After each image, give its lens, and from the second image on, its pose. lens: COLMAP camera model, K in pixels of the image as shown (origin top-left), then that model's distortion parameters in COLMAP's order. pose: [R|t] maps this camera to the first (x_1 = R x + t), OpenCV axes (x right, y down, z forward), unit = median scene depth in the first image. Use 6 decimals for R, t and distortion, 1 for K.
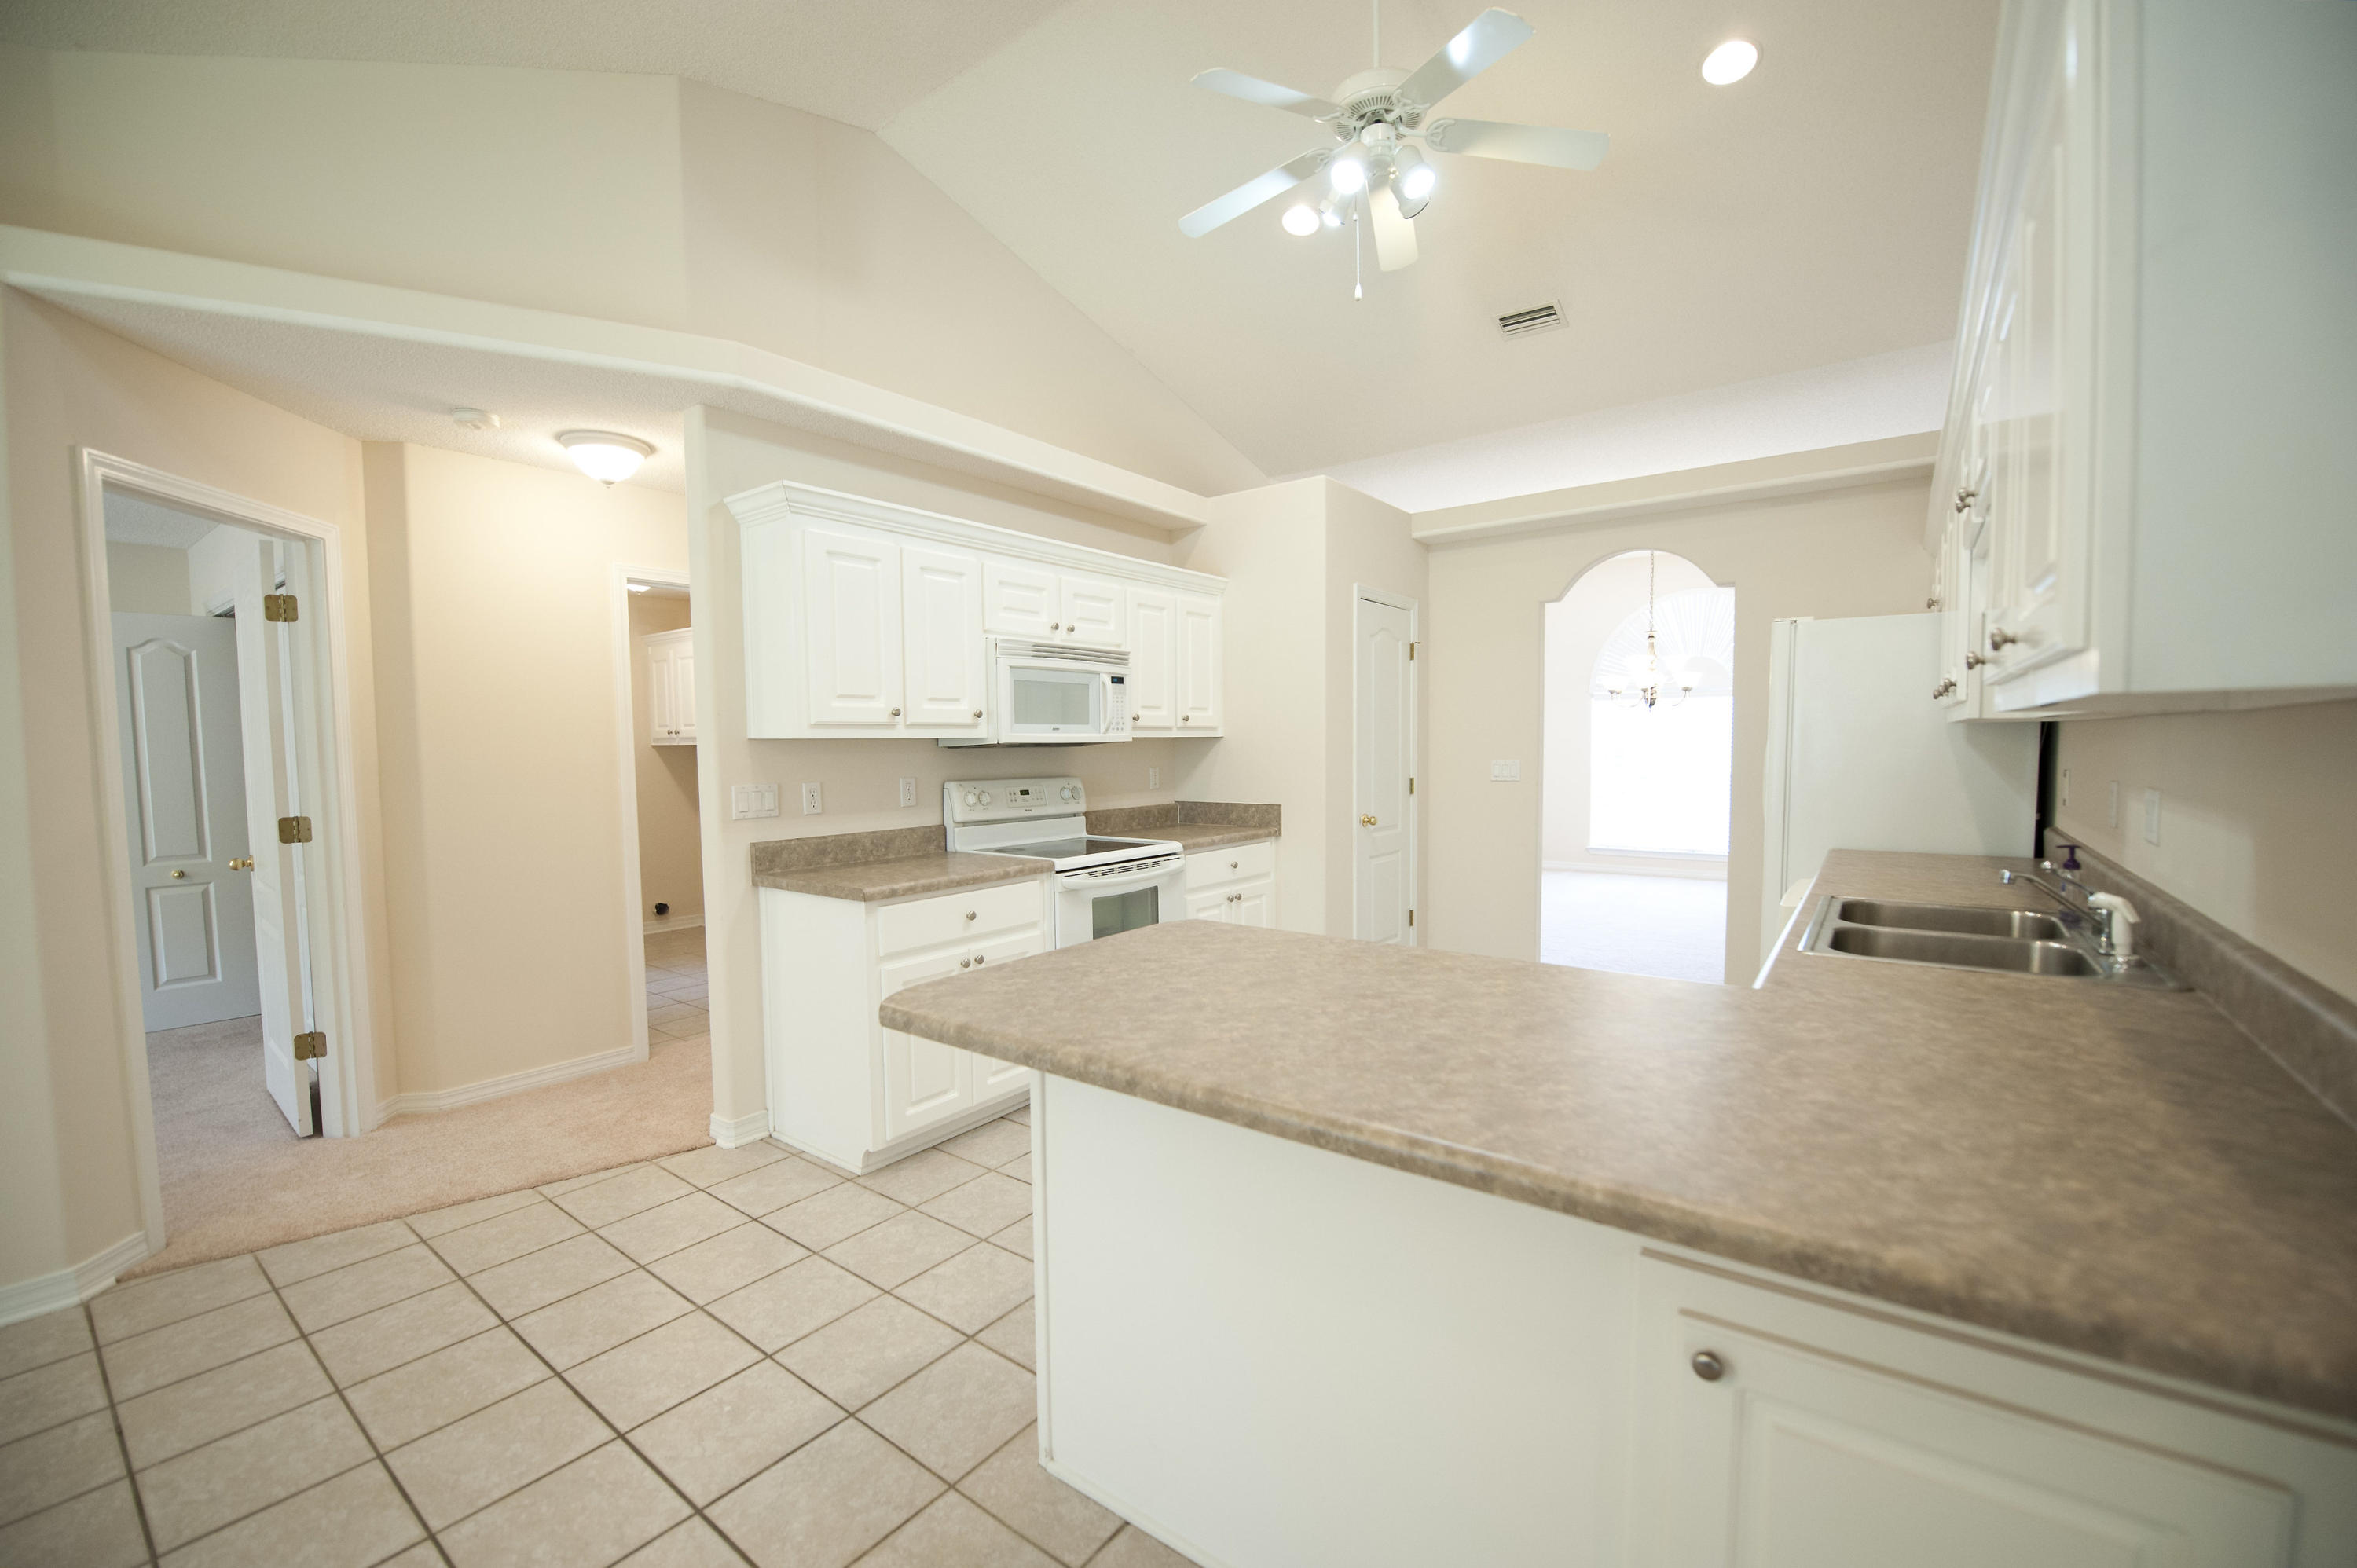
lens RADIAL K [[952.7, 0, 1184.7], [0, 952.7, 800.2], [0, 0, 1]] dist [-0.013551, -0.003586]
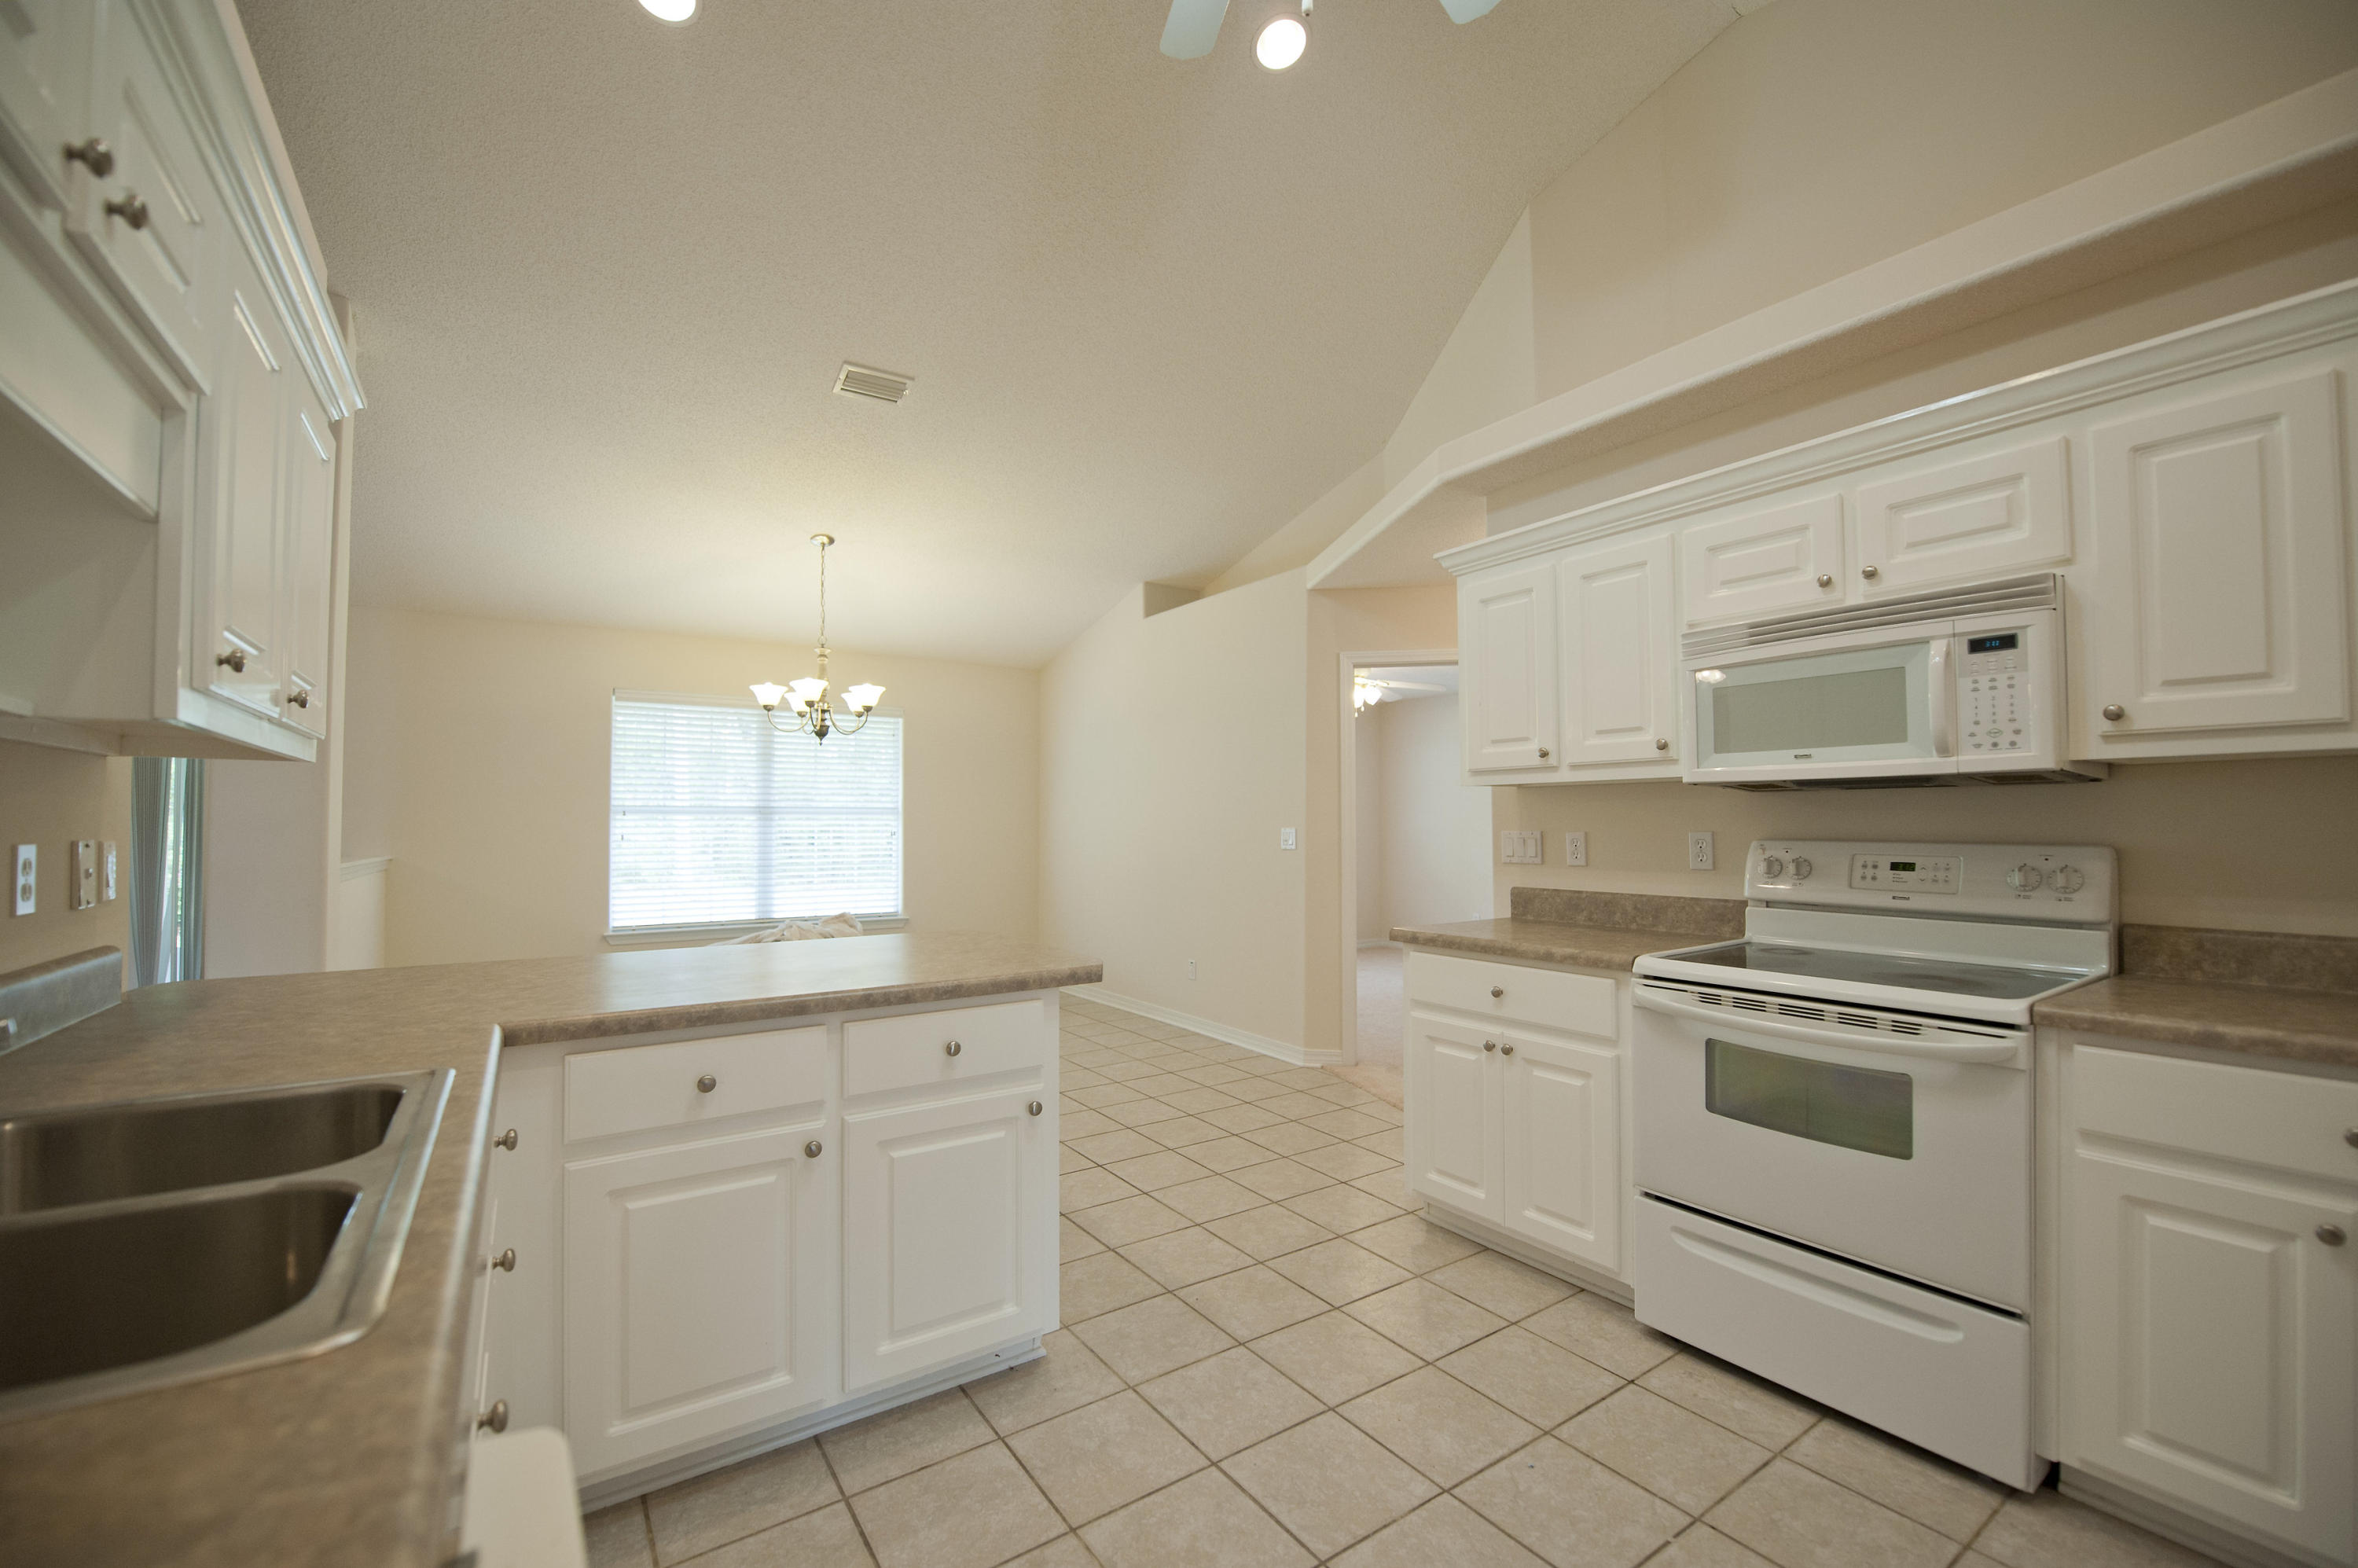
lens RADIAL K [[953.1, 0, 1185.2], [0, 953.1, 800.3], [0, 0, 1]] dist [-0.013551, -0.003586]
pose [[-0.317765, -0.010713, -0.948109, 0.557789], [-0.050132, 0.998727, 0.005517, -0.032299], [0.946843, 0.049284, -0.317898, 0.844534]]
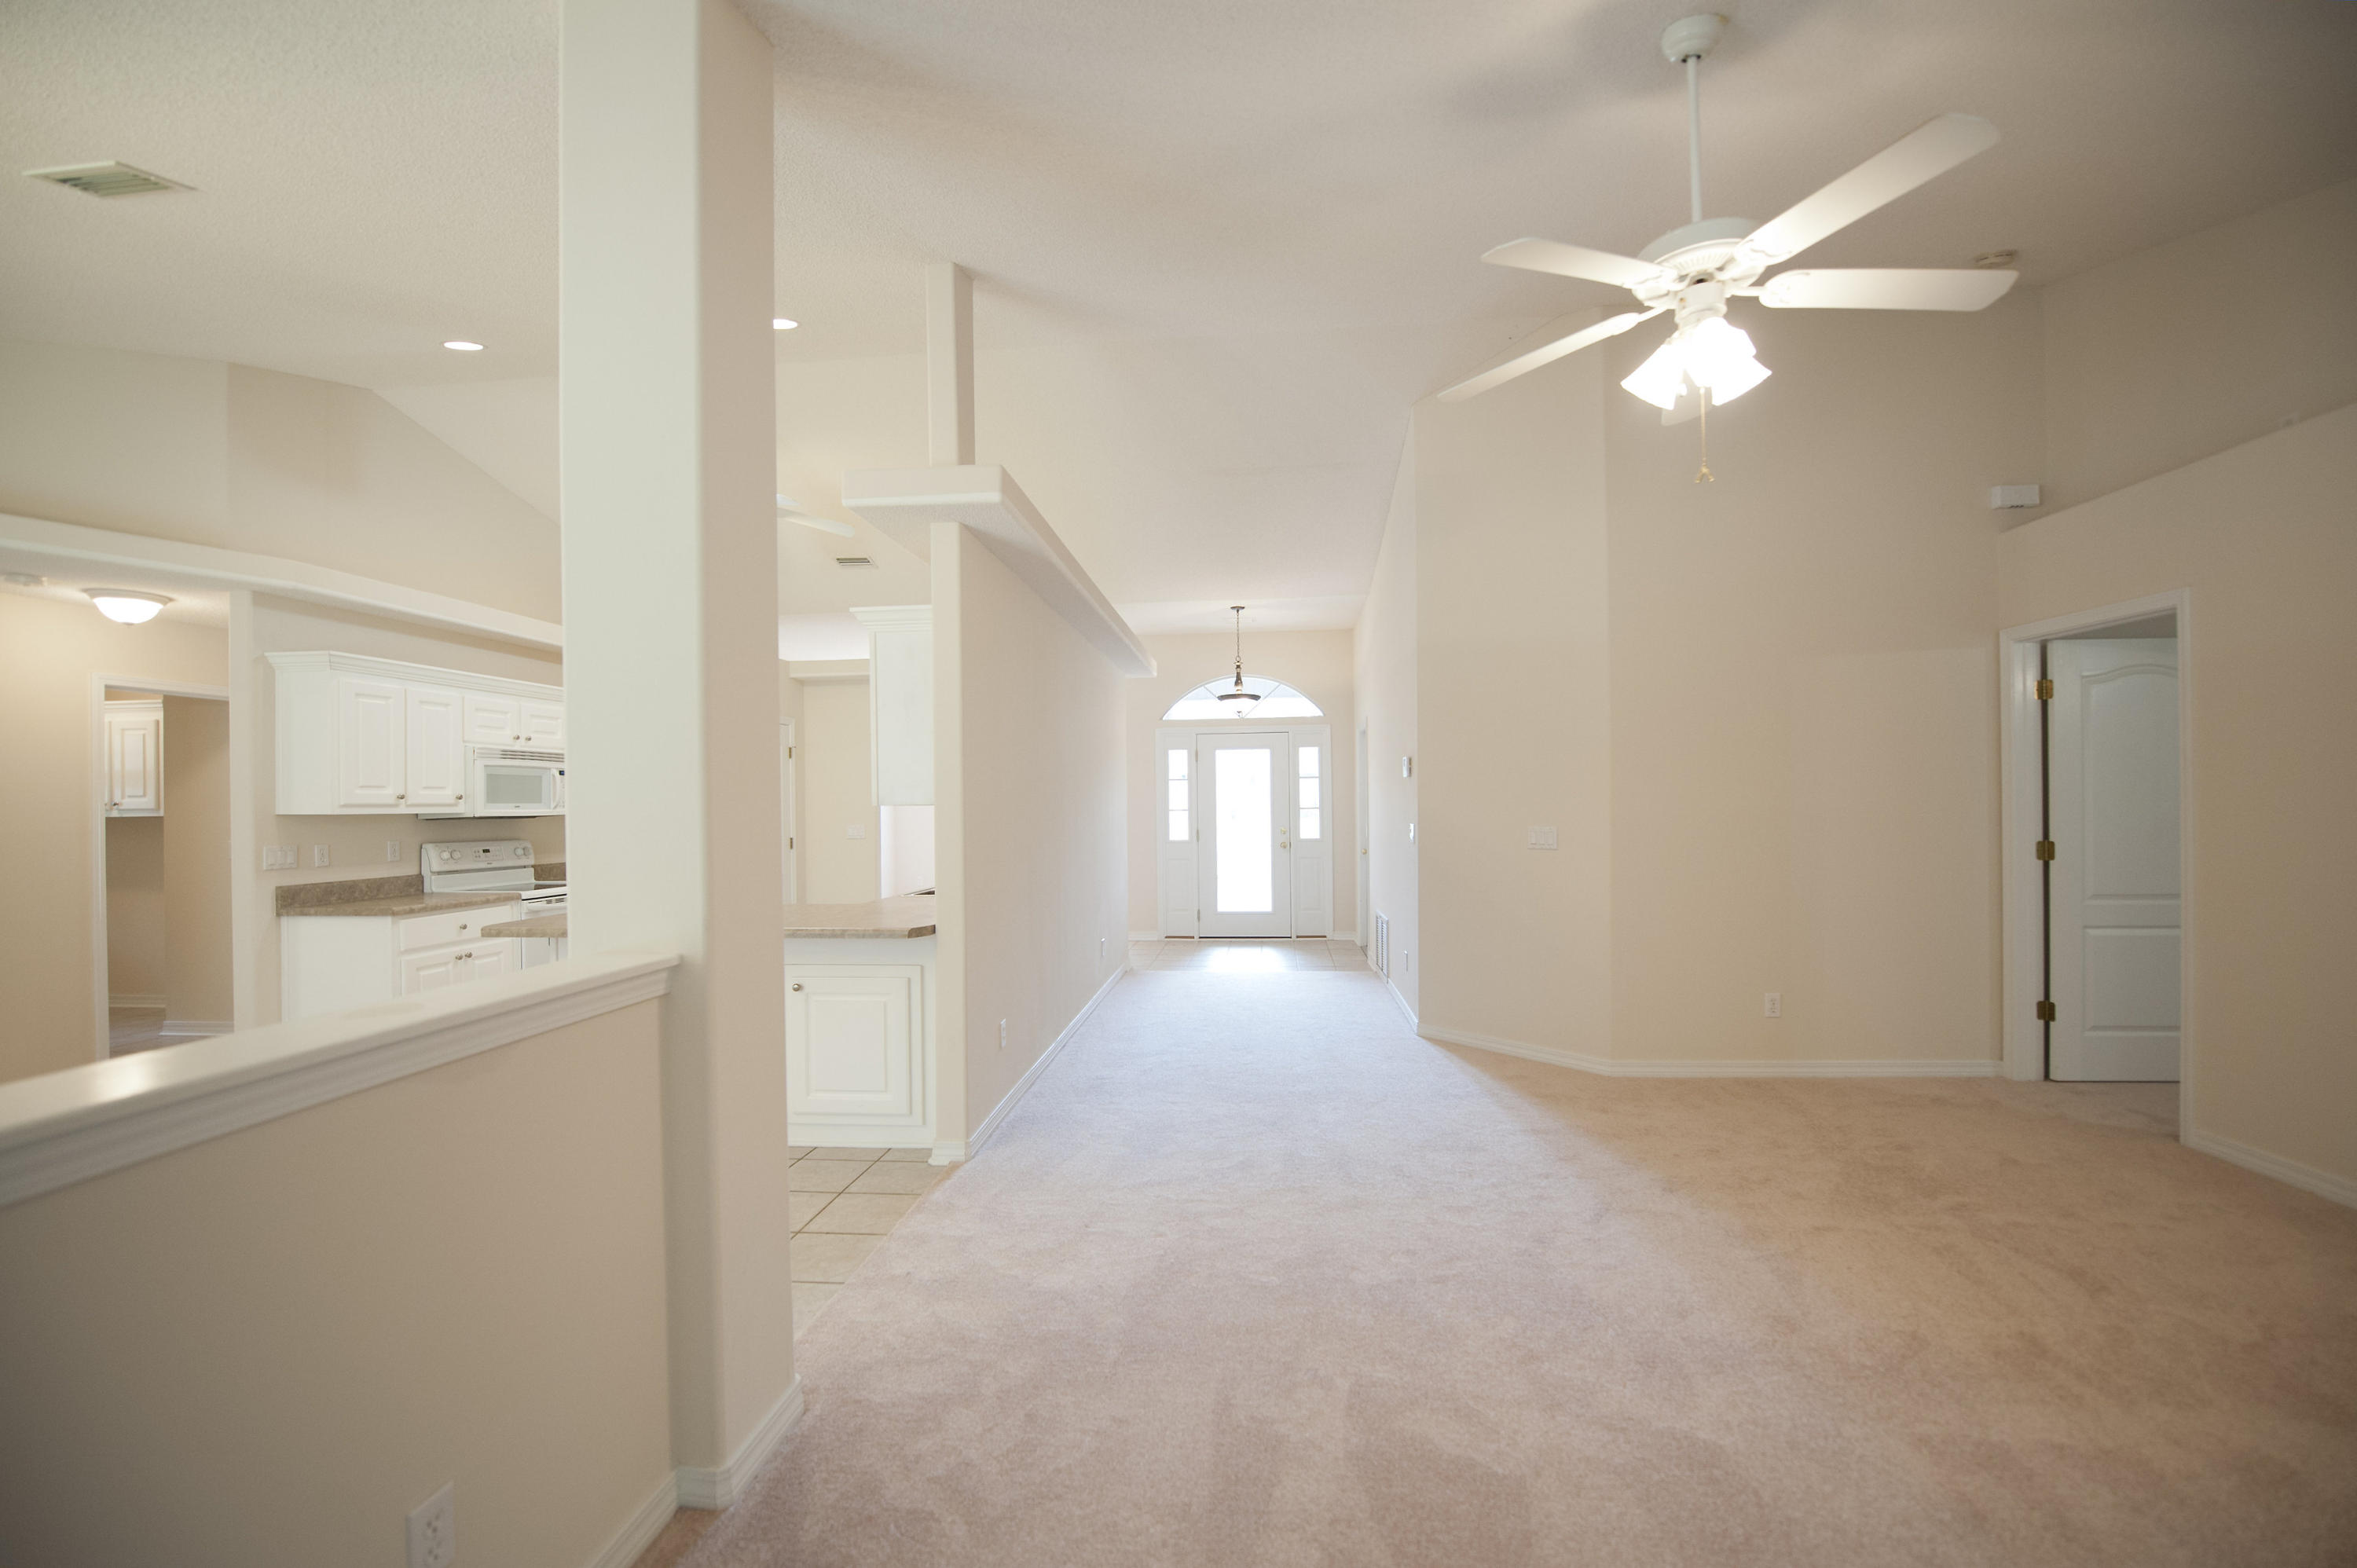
lens RADIAL K [[952.7, 0, 1184.7], [0, 952.7, 800.2], [0, 0, 1]] dist [-0.013551, -0.003586]
pose [[0.848987, 0.003428, 0.528402, -0.031712], [0.034429, 0.997495, -0.061788, 0.042878], [-0.527291, 0.070649, 0.846743, -0.812397]]
